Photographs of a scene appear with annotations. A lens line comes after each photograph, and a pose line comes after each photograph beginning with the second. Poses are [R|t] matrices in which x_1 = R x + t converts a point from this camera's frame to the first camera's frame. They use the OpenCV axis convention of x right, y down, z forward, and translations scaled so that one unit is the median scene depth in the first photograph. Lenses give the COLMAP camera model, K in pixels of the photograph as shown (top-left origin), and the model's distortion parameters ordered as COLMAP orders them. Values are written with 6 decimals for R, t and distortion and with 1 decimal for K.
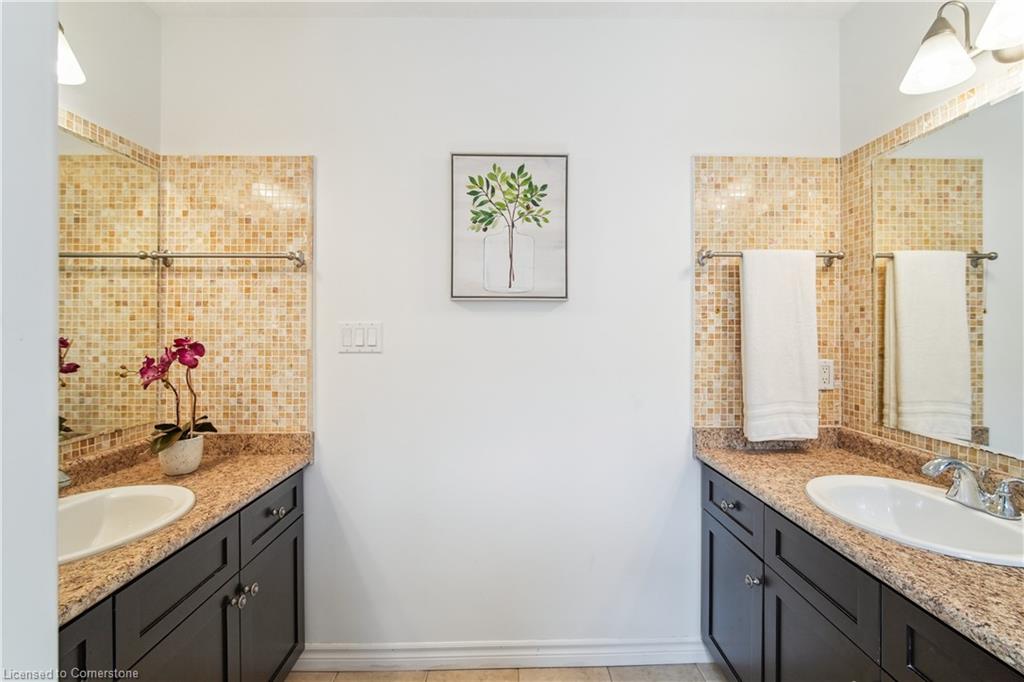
lens RADIAL K [[455.2, 0, 512.8], [0, 455.2, 331.8], [0, 0, 1]] dist [-0.011544, 0.001670]
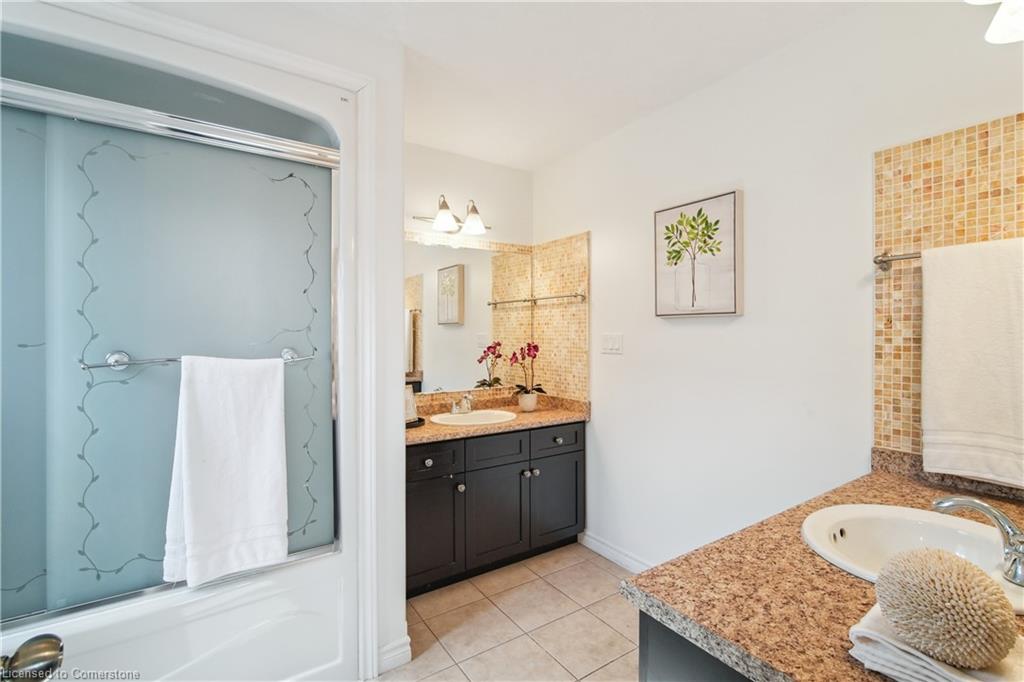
lens RADIAL K [[455.2, 0, 513.9], [0, 455.2, 339.9], [0, 0, 1]] dist [-0.011544, 0.001670]
pose [[0.549261, 0.009332, -0.835599, 0.783947], [0.002789, 0.999912, 0.013001, -0.021743], [0.835646, -0.009471, 0.549187, -0.121352]]
